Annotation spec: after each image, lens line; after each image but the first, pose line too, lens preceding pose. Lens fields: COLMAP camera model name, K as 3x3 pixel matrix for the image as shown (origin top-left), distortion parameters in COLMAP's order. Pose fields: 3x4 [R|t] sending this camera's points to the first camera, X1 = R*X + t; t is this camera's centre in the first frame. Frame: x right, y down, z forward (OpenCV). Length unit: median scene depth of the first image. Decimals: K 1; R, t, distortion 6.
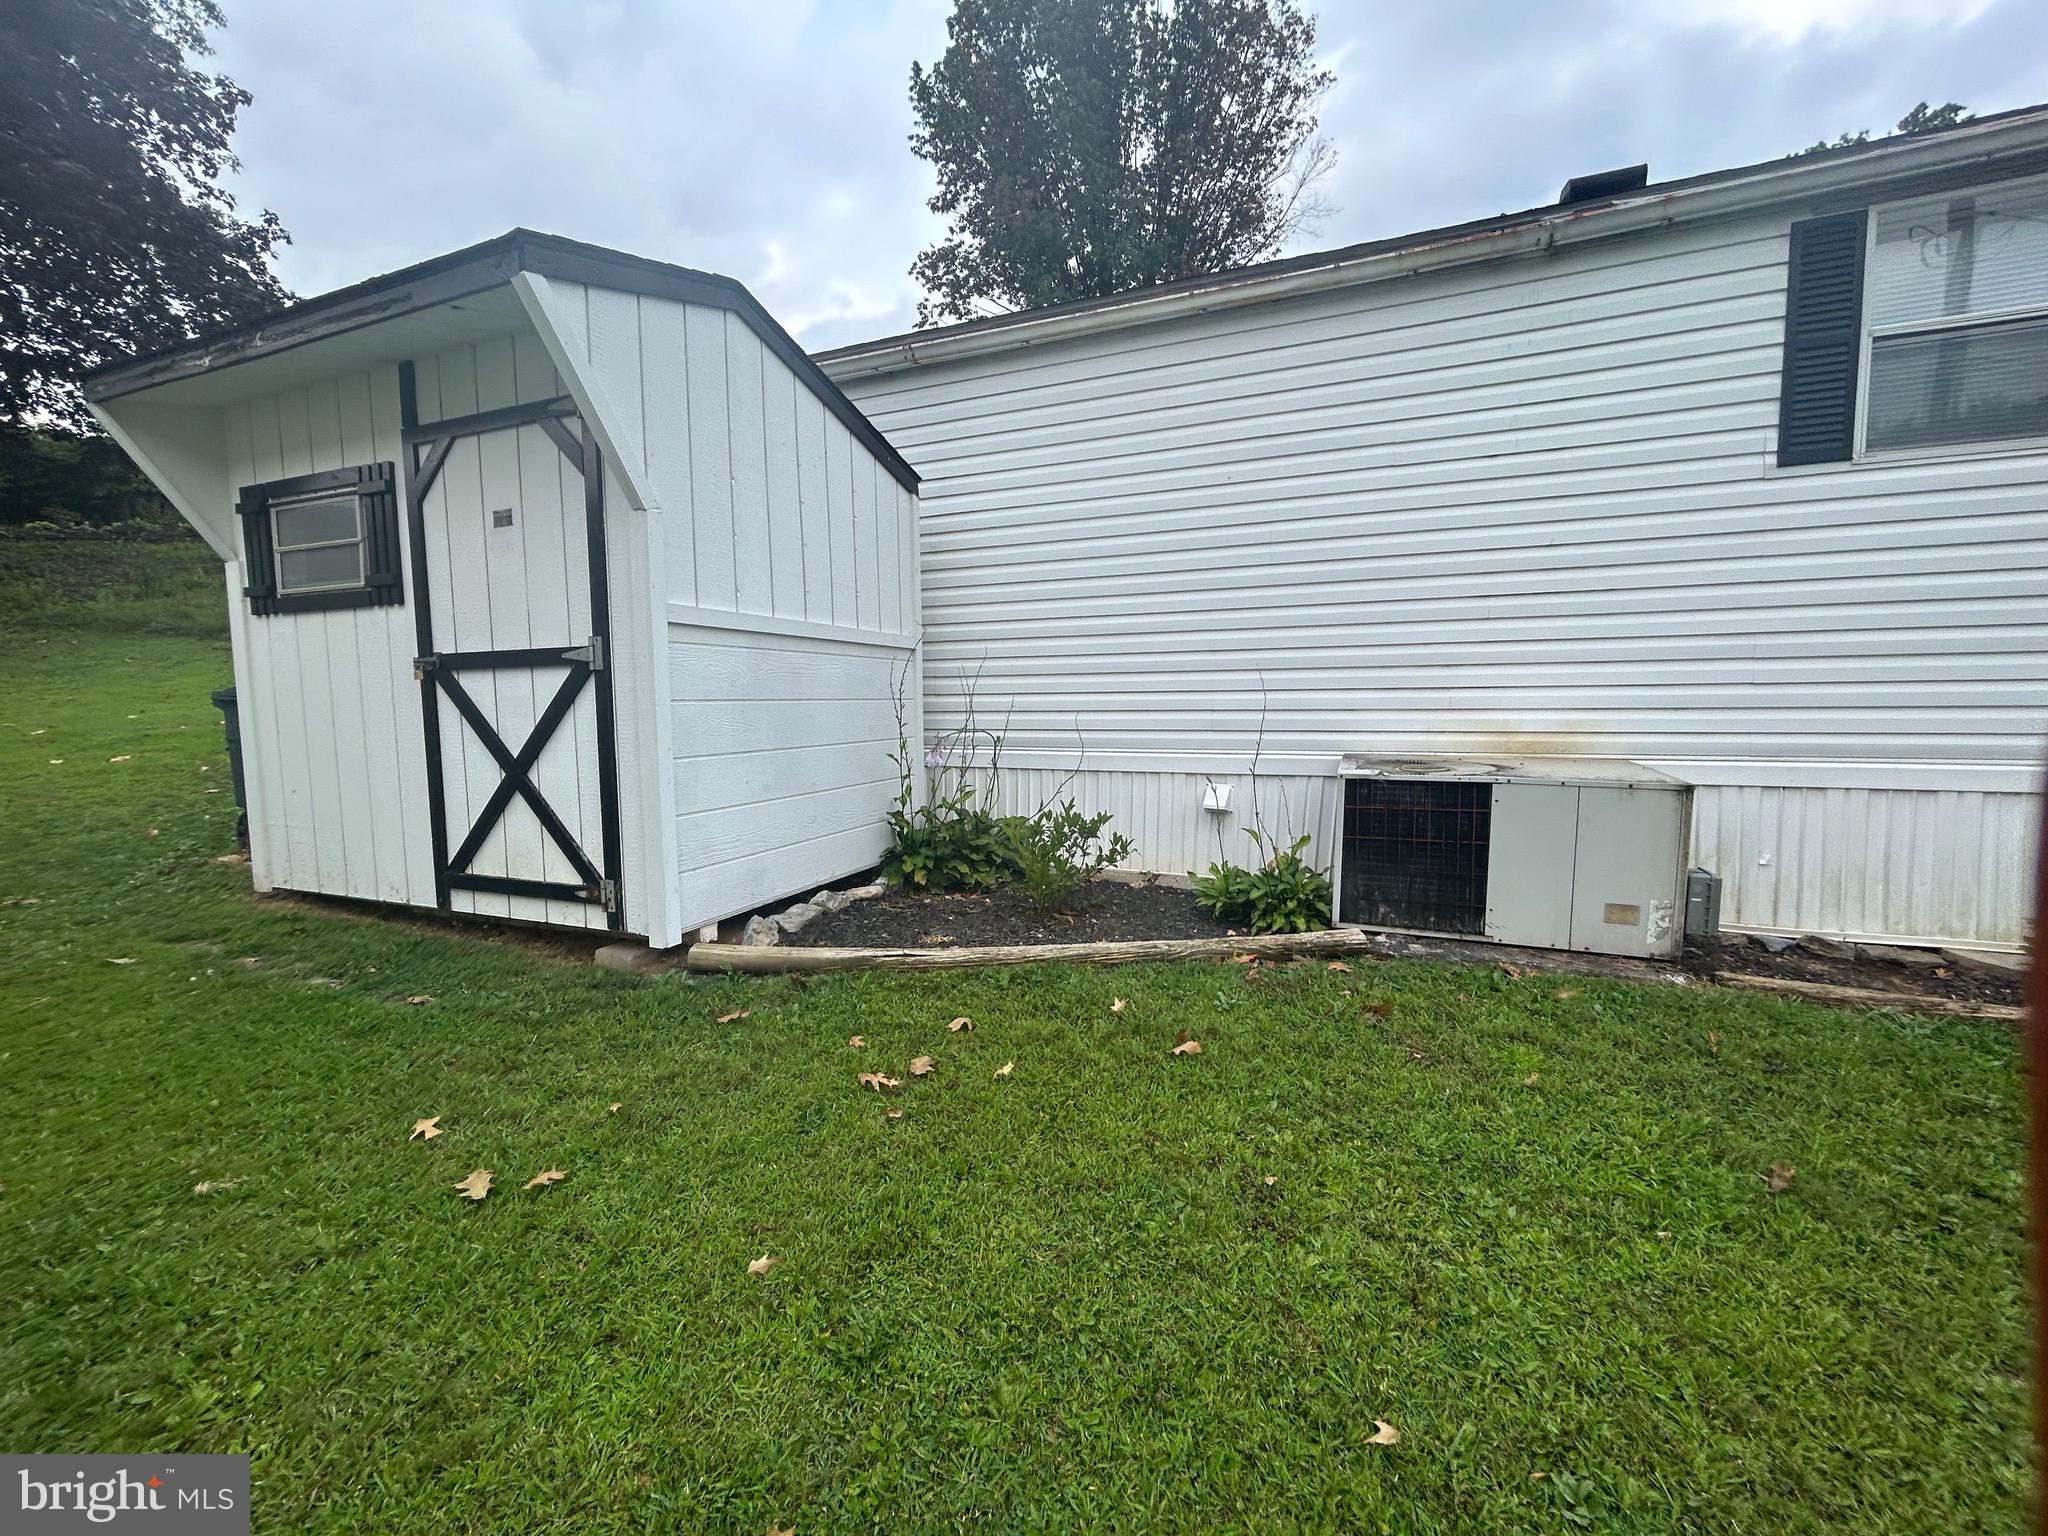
lens RADIAL K [[833.0, 0, 1025.9], [0, 833.0, 766.3], [0, 0, 1]] dist [-0.001967, 0.001602]
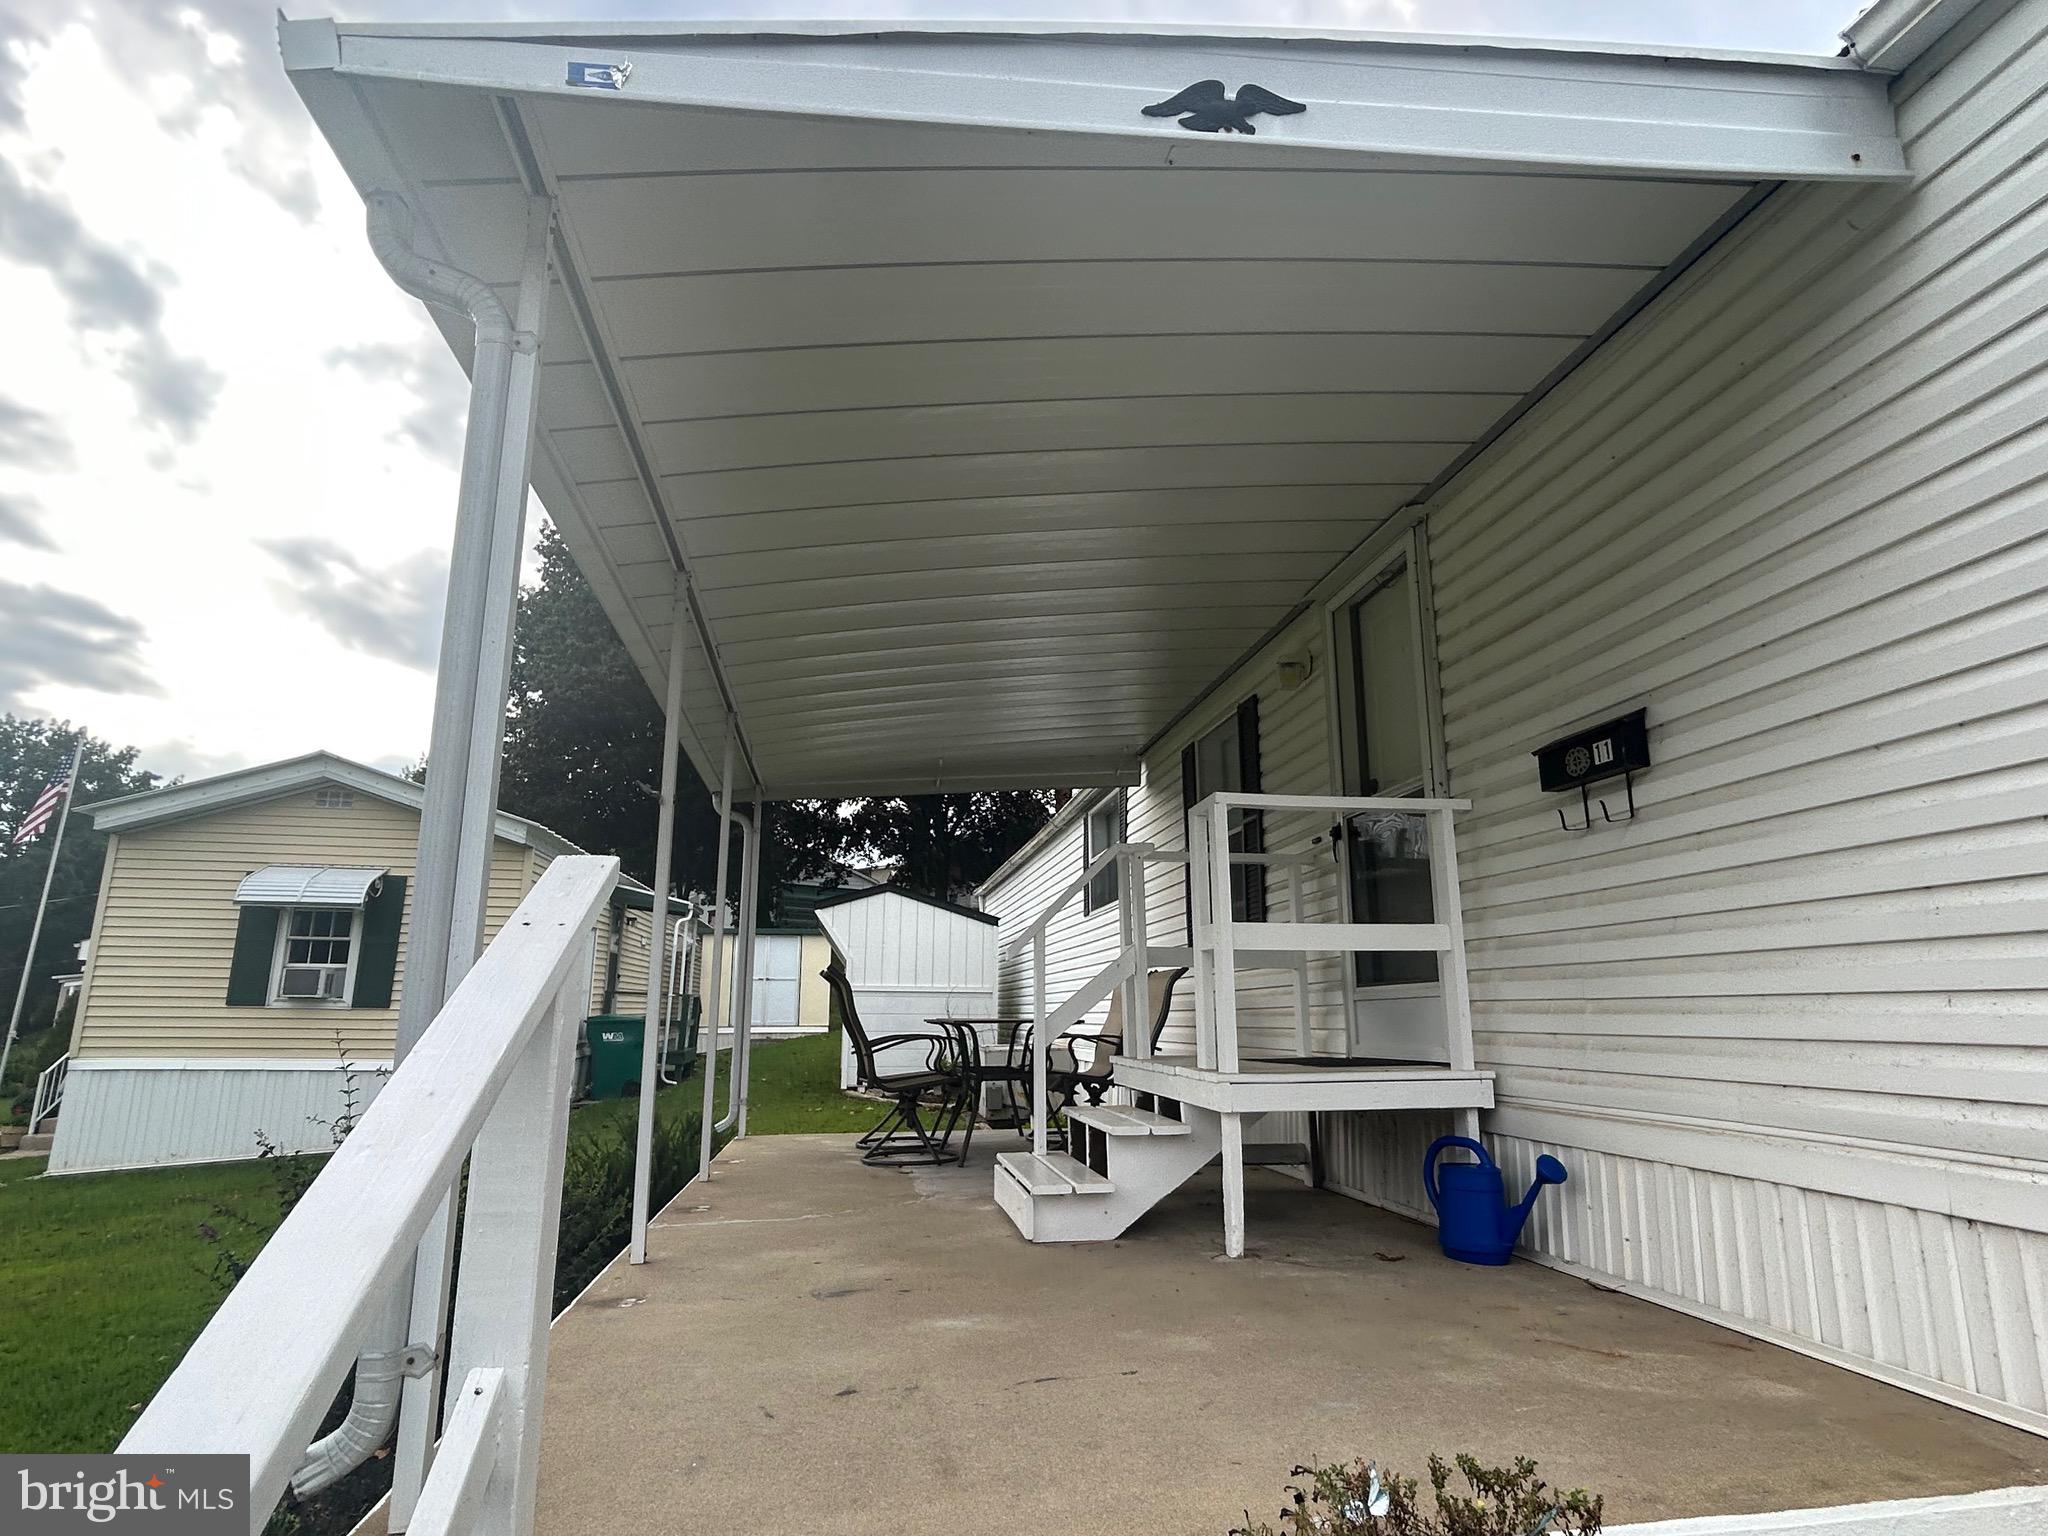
lens RADIAL K [[1113.4, 0, 1031.8], [0, 1113.4, 761.6], [0, 0, 1]] dist [-0.001872, 0.001598]
pose [[0.525336, -0.175400, -0.832620, 3.506415], [-0.081447, 0.963665, -0.254395, 0.021586], [0.846988, 0.201457, 0.491962, -0.729799]]
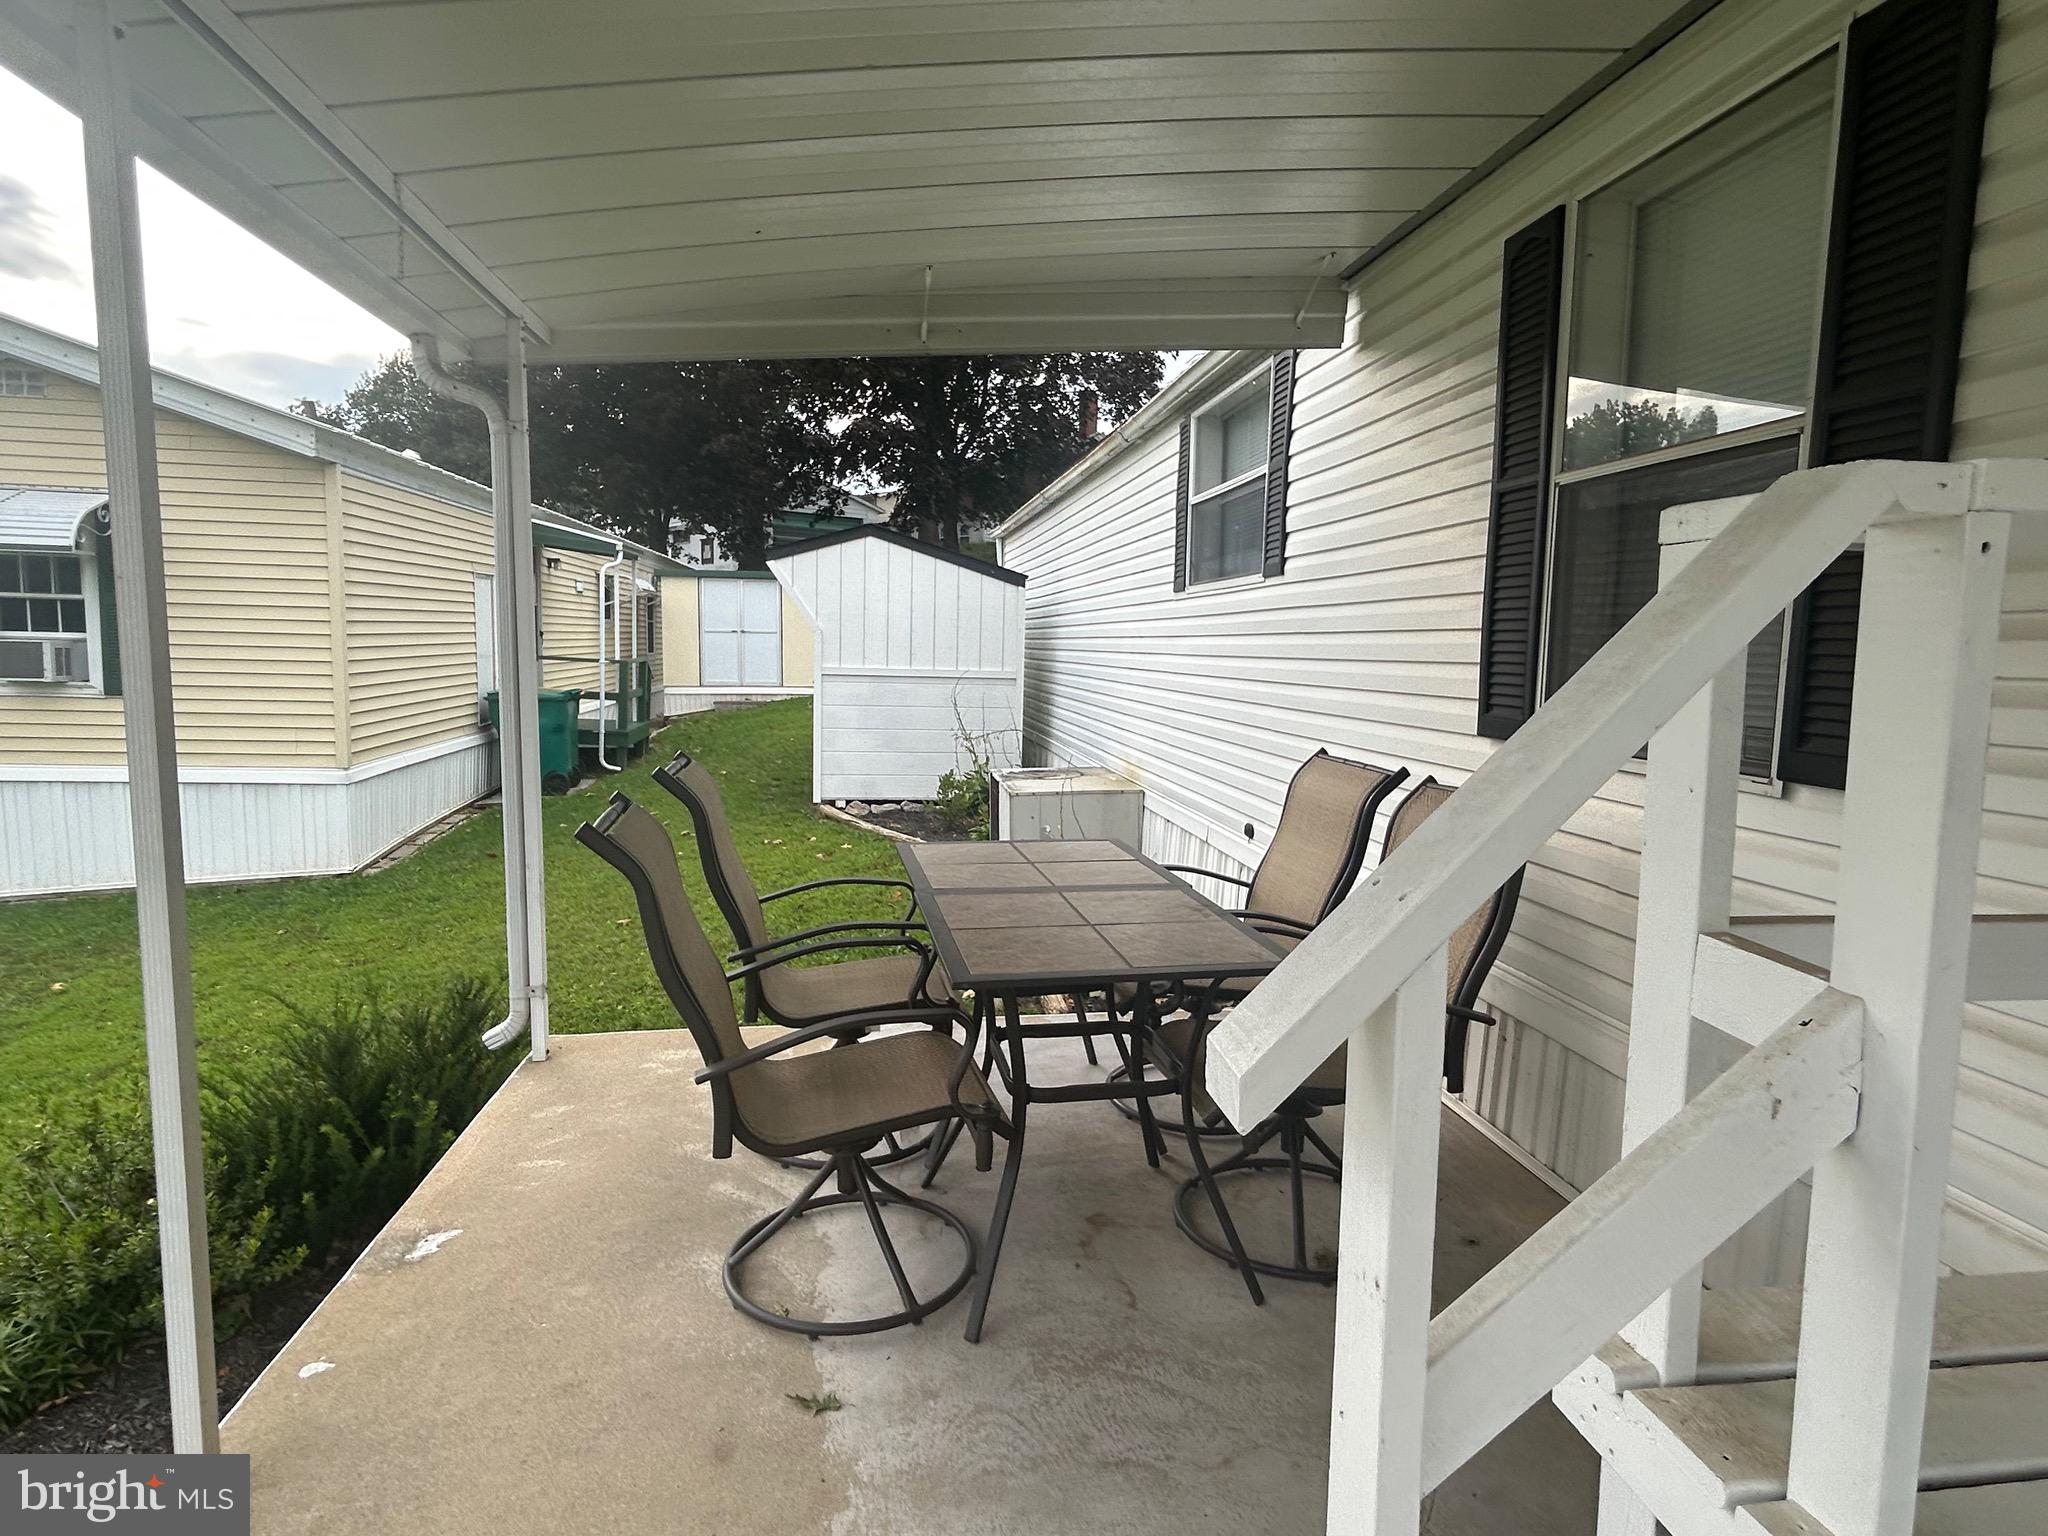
lens RADIAL K [[1113.4, 0, 1031.8], [0, 1113.4, 761.6], [0, 0, 1]] dist [-0.001872, 0.001598]
pose [[0.516246, 0.112925, -0.848963, 2.443871], [-0.098225, 0.992535, 0.072293, -0.190167], [0.850789, 0.046068, 0.523484, -0.180010]]
